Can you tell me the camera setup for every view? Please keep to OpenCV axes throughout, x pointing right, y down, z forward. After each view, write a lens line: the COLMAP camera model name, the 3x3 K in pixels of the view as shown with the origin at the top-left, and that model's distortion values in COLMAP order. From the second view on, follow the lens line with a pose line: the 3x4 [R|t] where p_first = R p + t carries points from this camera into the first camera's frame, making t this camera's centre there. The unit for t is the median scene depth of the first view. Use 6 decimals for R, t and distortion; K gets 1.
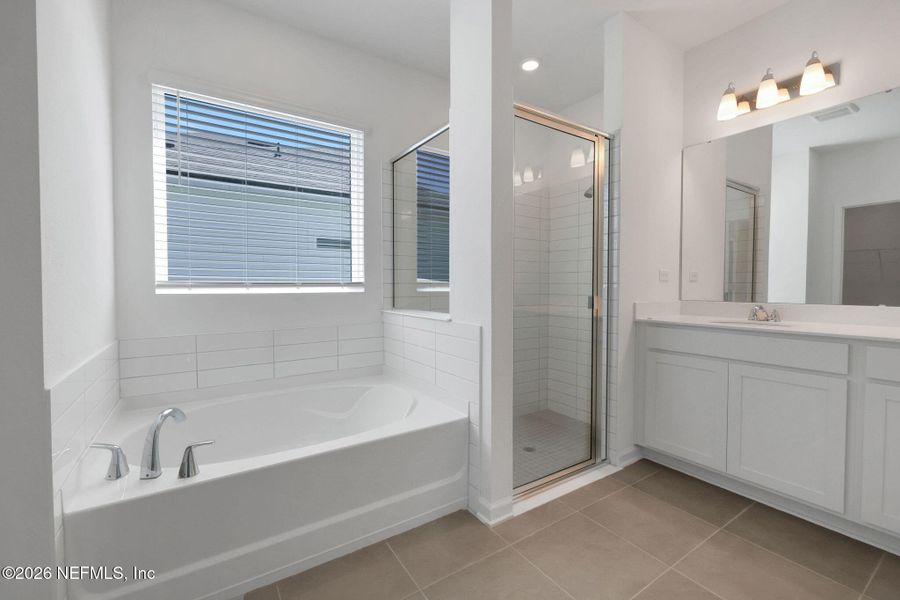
lens RADIAL K [[379.3, 0, 444.2], [0, 379.3, 296.1], [0, 0, 1]] dist [-0.001231, 0.000127]
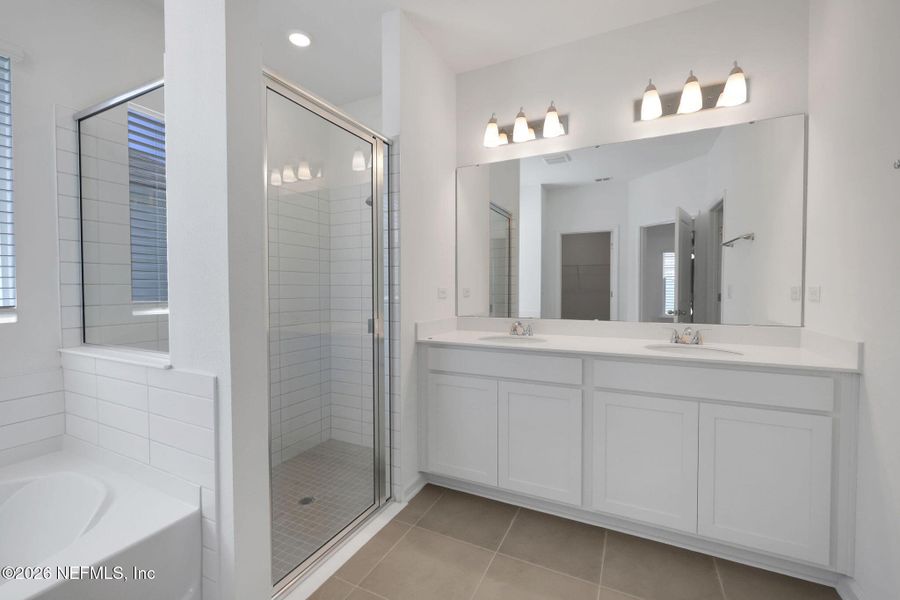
lens RADIAL K [[379.3, 0, 444.2], [0, 379.3, 296.1], [0, 0, 1]] dist [-0.001231, 0.000127]
pose [[0.861747, -0.014450, 0.507132, 0.085499], [0.015893, 0.999873, 0.001485, -0.050318], [-0.507089, 0.006780, 0.861867, 0.151861]]
